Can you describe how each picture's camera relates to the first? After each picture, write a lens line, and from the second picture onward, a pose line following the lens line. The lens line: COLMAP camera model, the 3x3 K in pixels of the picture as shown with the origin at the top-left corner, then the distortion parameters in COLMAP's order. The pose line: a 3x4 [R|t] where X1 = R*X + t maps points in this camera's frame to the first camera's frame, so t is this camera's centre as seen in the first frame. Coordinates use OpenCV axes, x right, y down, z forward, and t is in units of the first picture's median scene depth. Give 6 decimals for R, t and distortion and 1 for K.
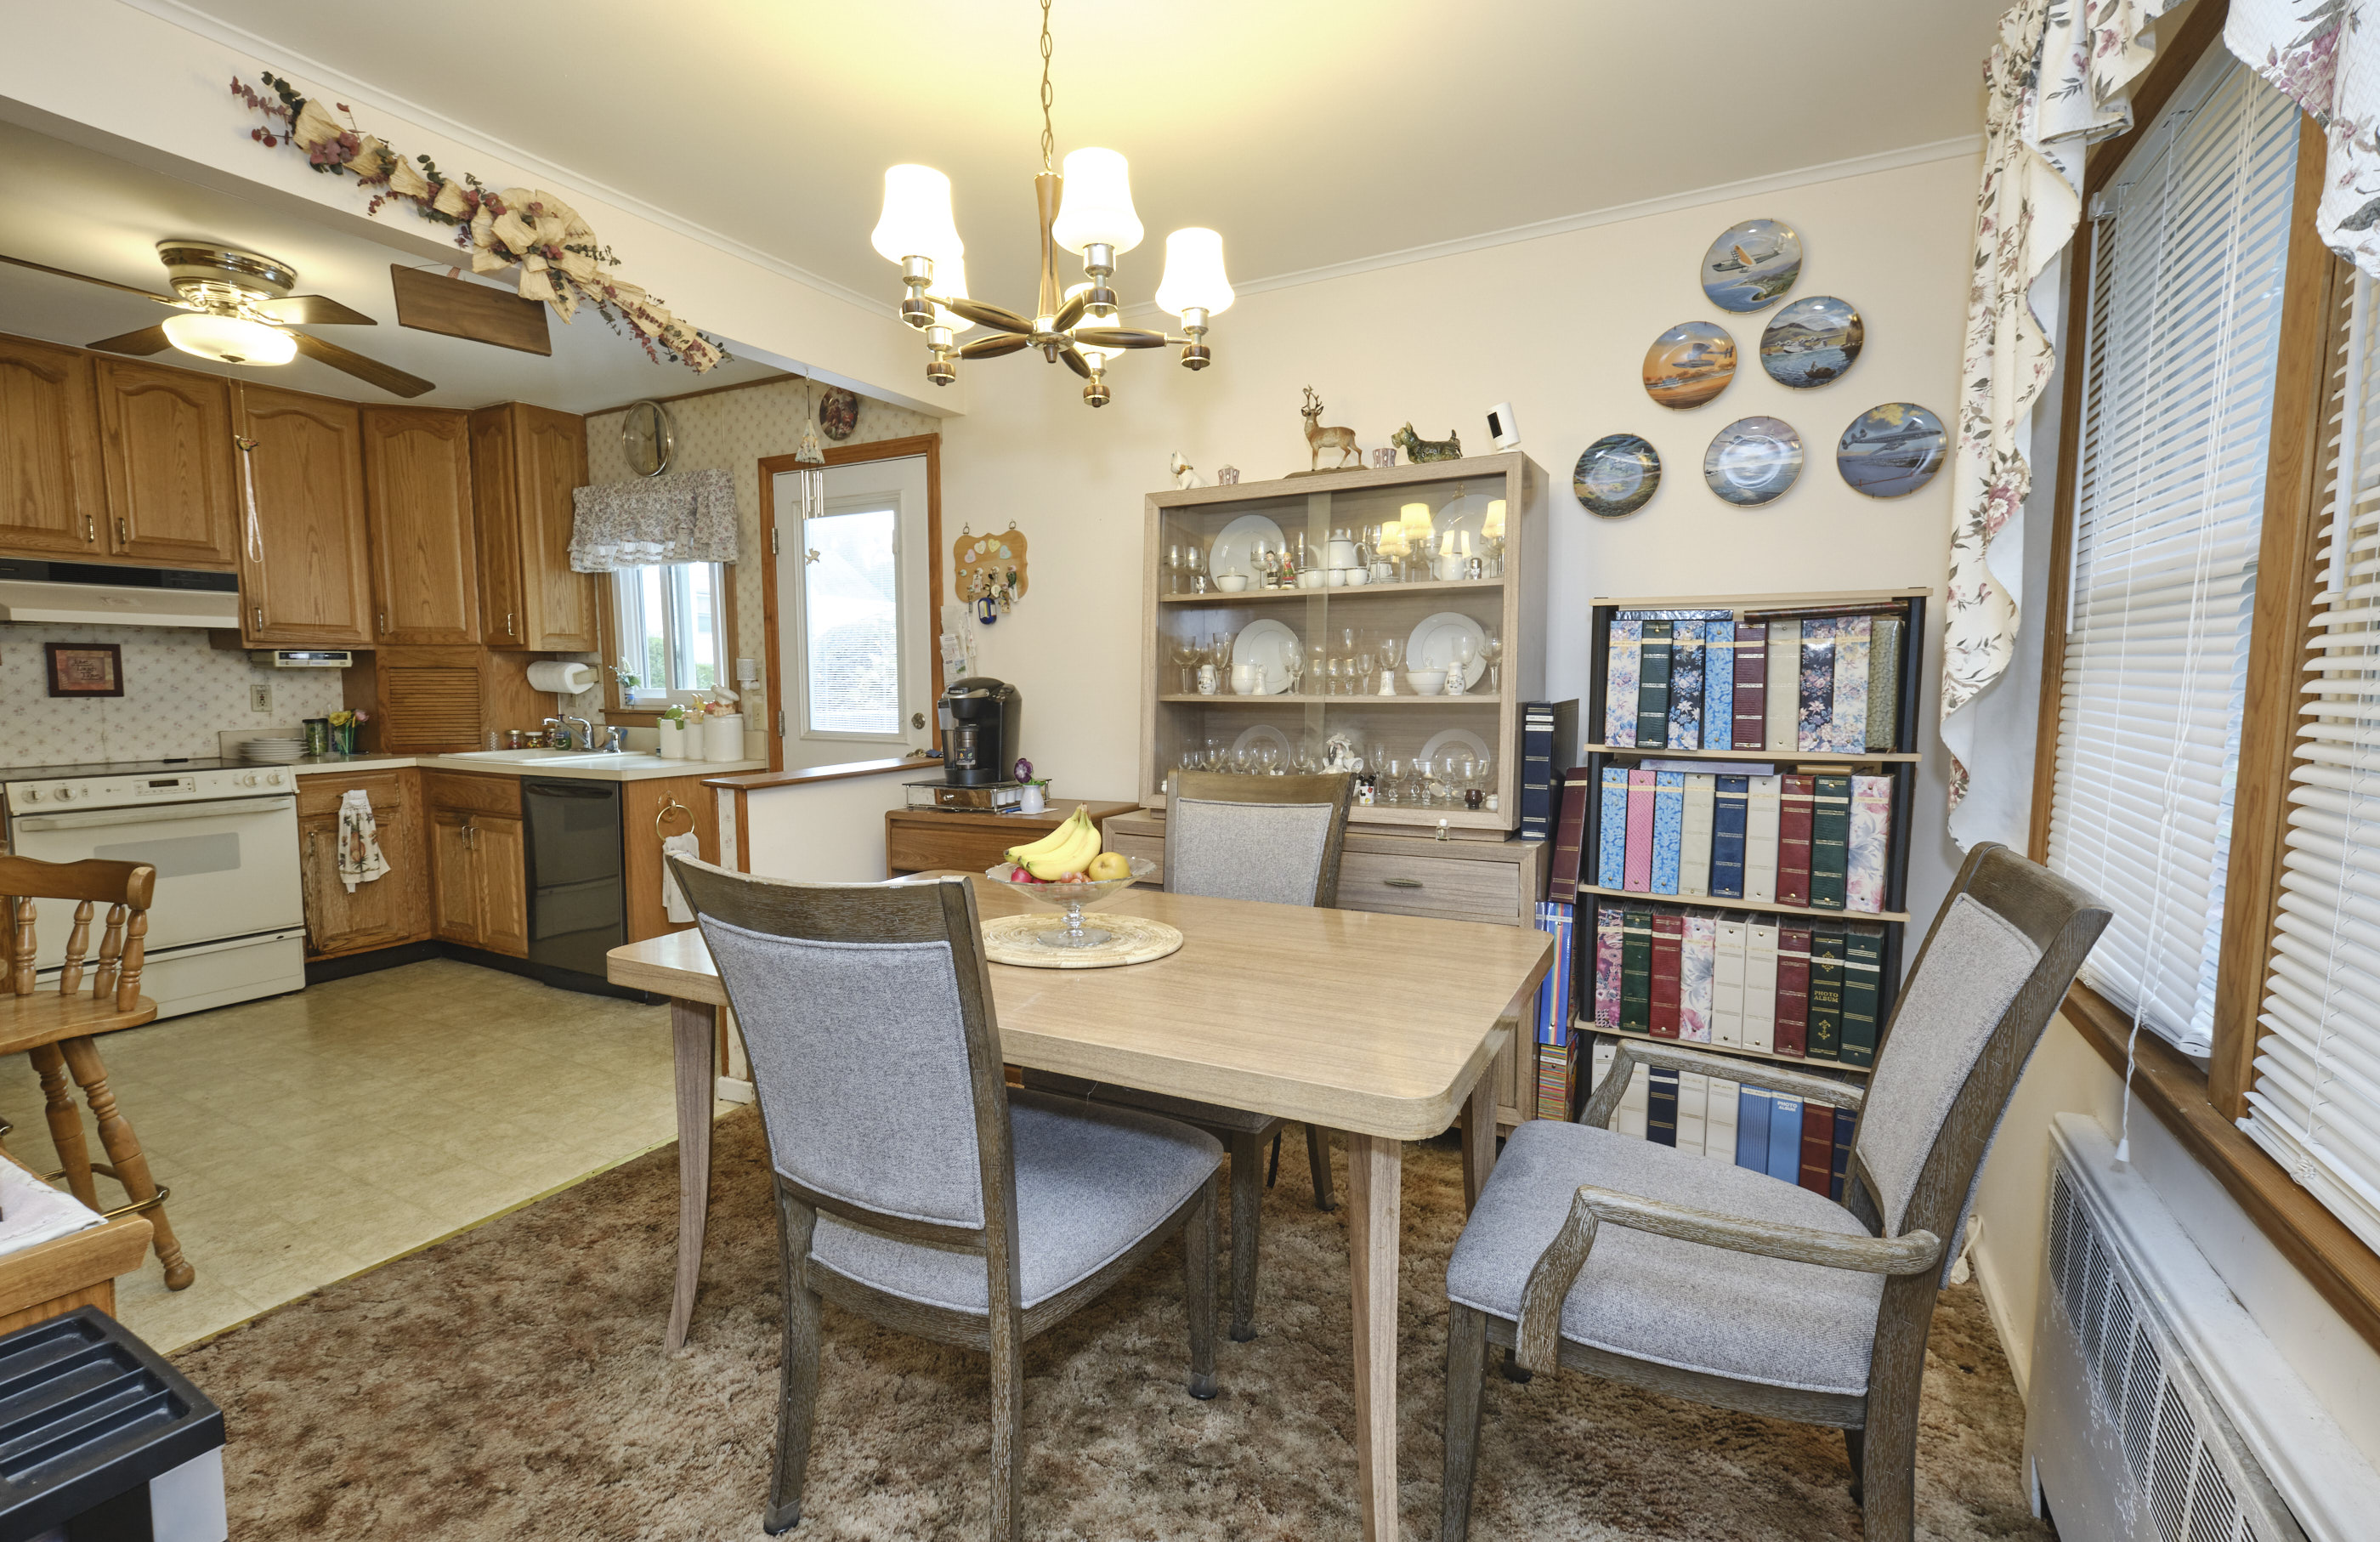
lens RADIAL K [[1024.8, 0, 1188.2], [0, 1024.8, 762.3], [0, 0, 1]] dist [0.000505, -0.000543]
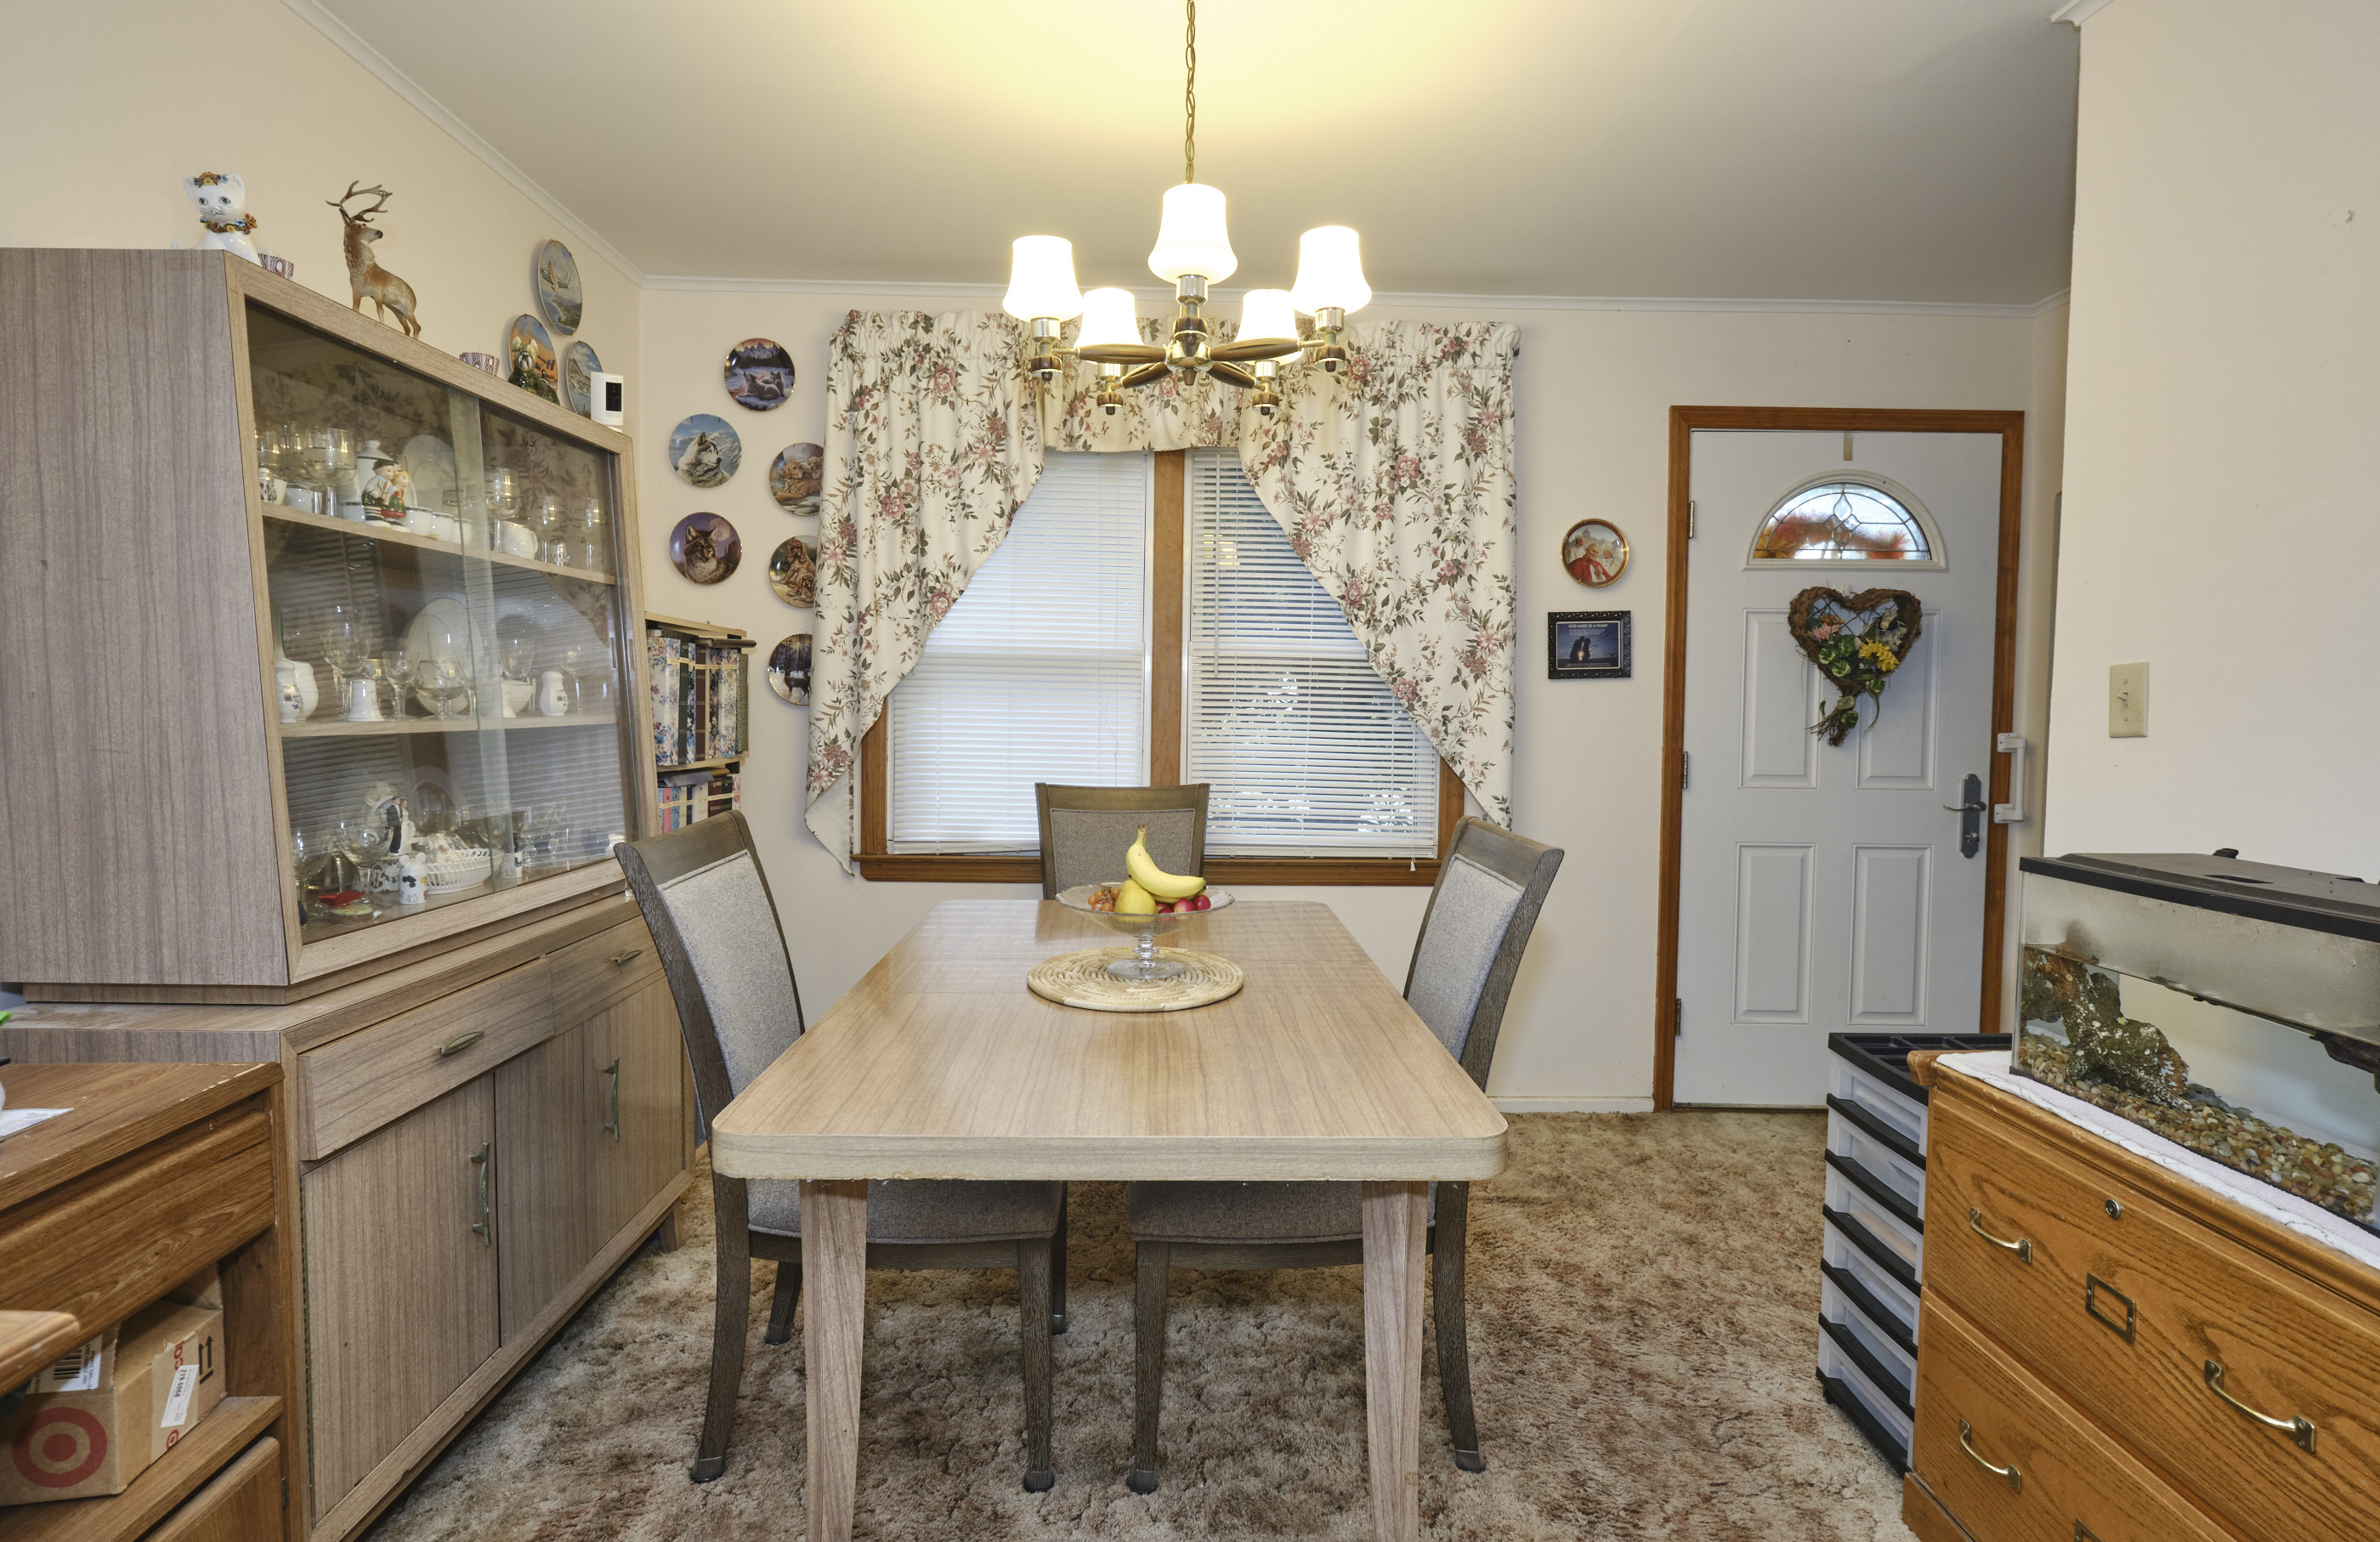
lens RADIAL K [[1185.0, 0, 1185.4], [0, 1185.0, 755.5], [0, 0, 1]] dist [-0.006158, -0.000471]
pose [[-0.483972, -0.038173, 0.874251, -0.652201], [0.068002, 0.994386, 0.081063, -0.065161], [-0.872438, 0.098683, -0.478659, 0.885735]]
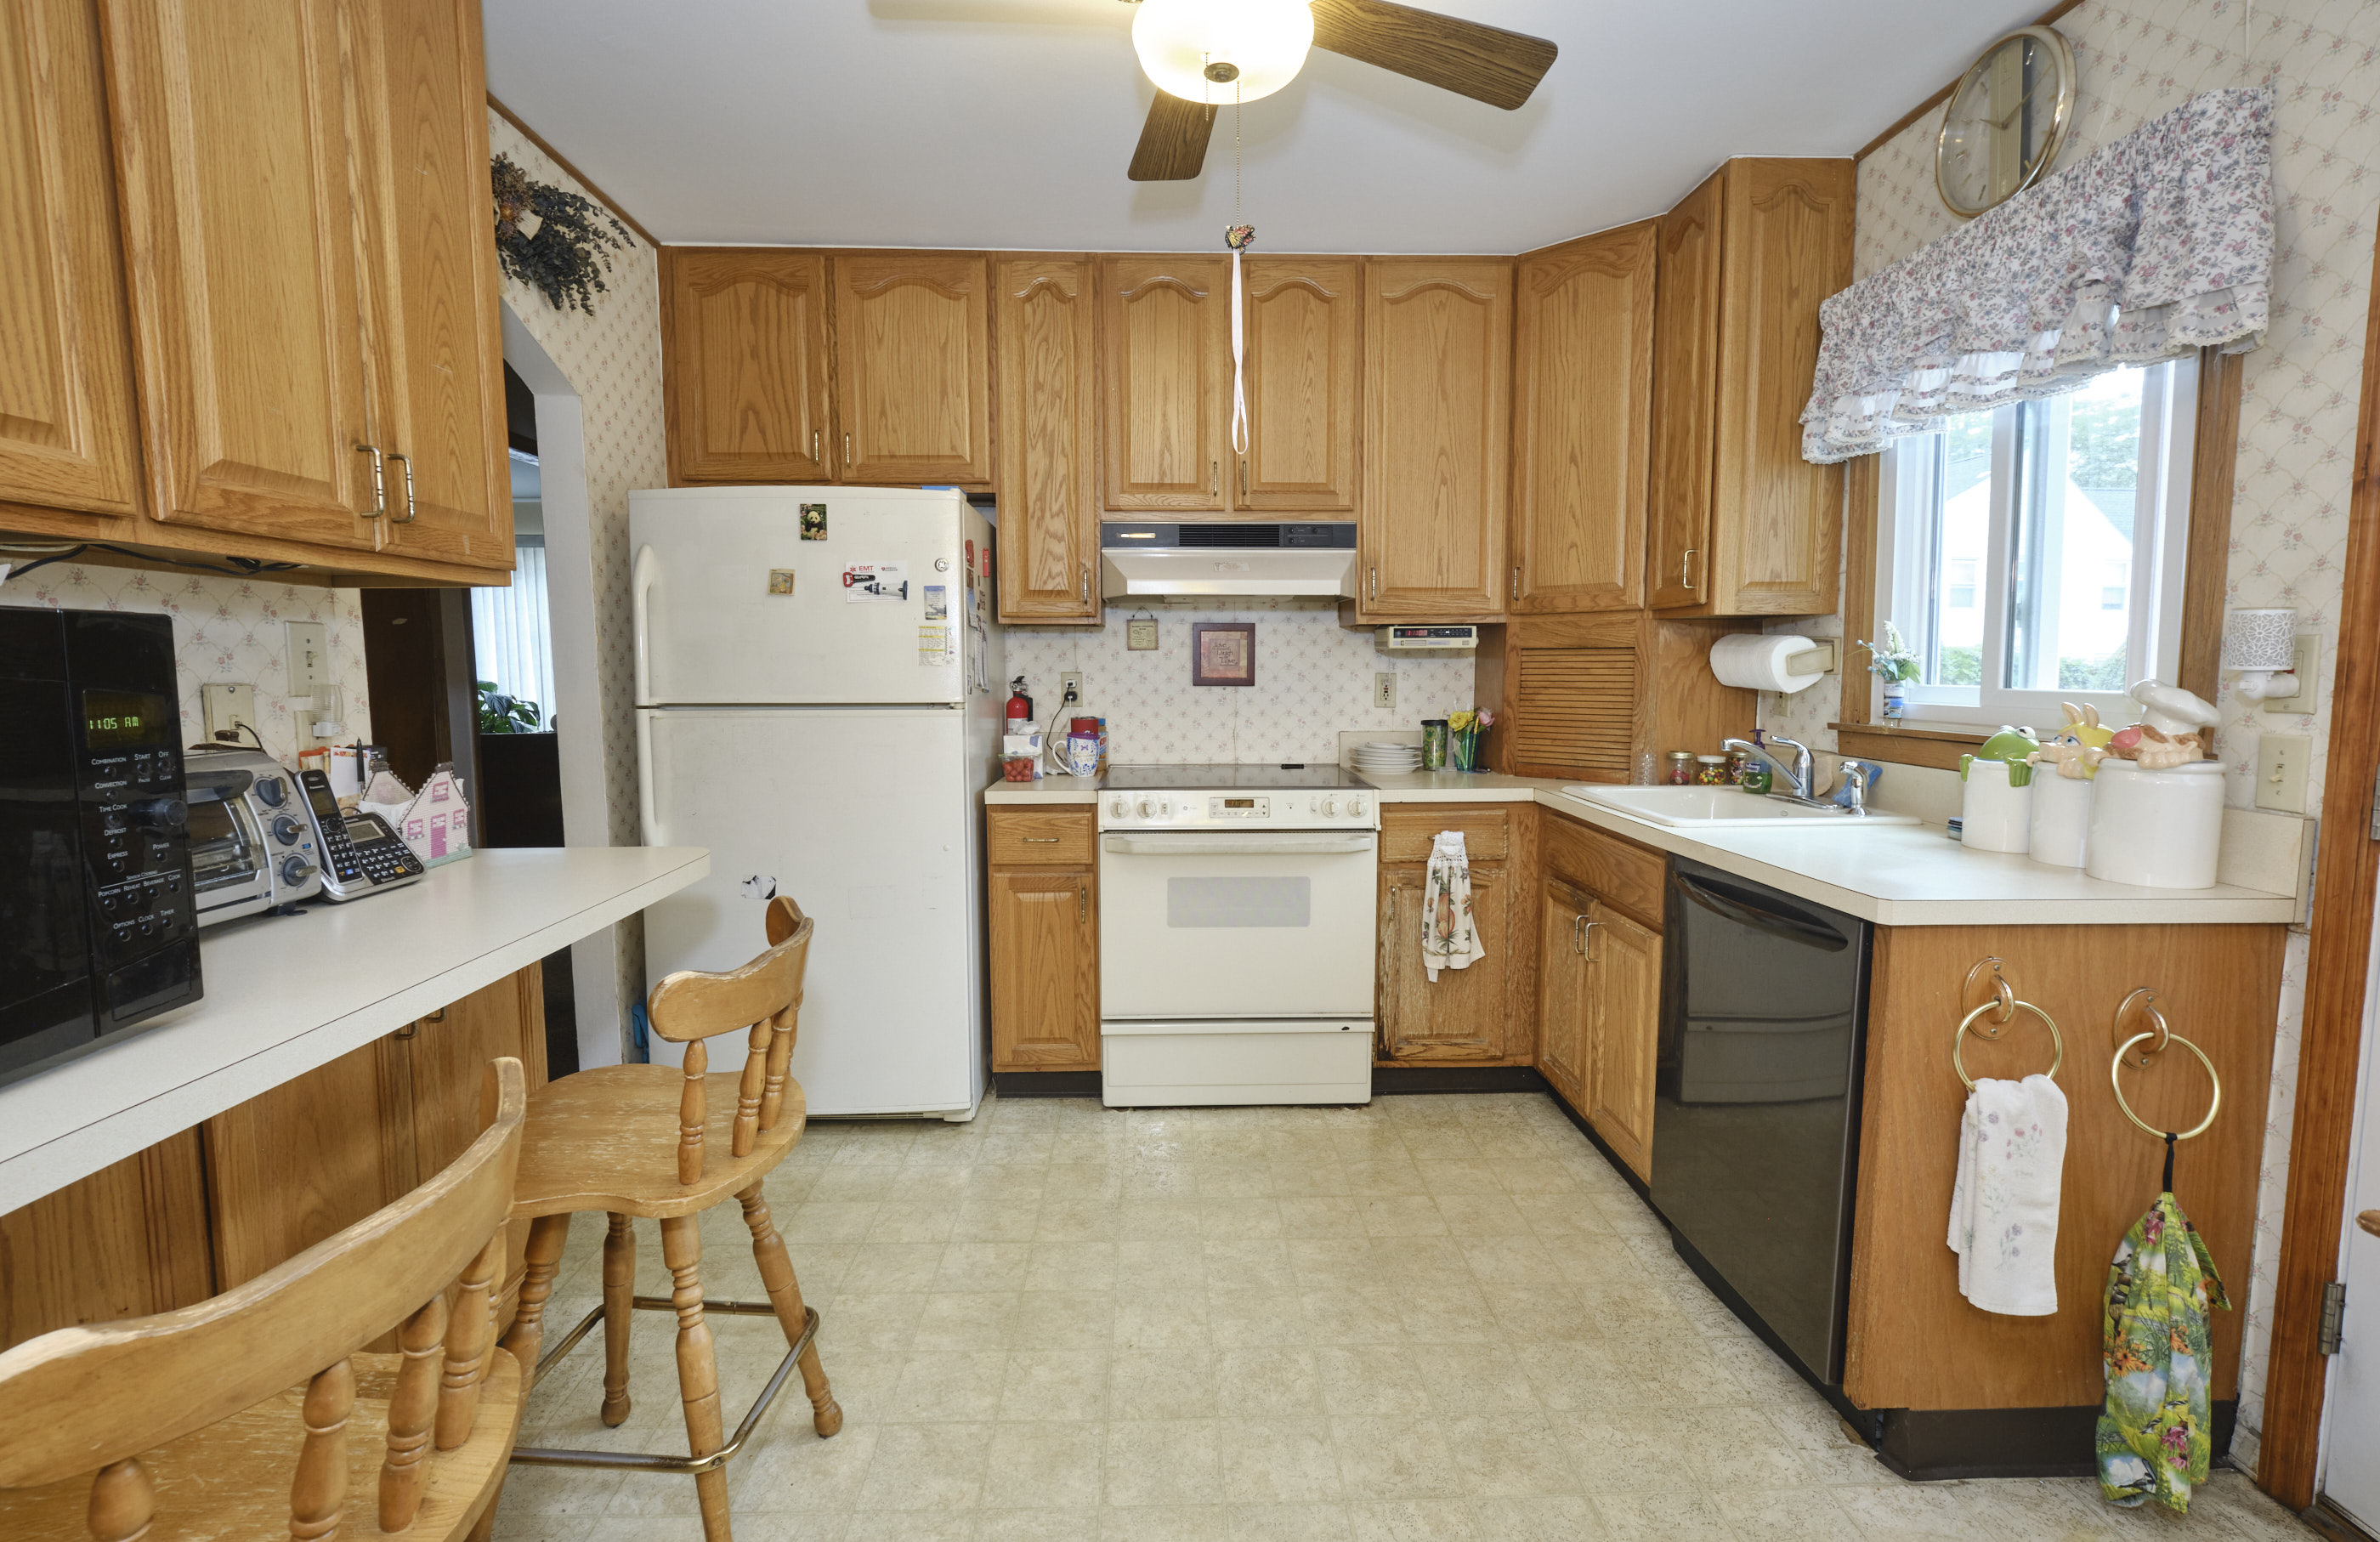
lens RADIAL K [[1065.9, 0, 1191.1], [0, 1065.9, 760.1], [0, 0, 1]] dist [-0.003307, -0.000397]
pose [[0.494204, 0.078176, -0.865824, -0.413035], [-0.070881, 0.996256, 0.049495, -0.058001], [0.866452, 0.036910, 0.497895, 0.701426]]
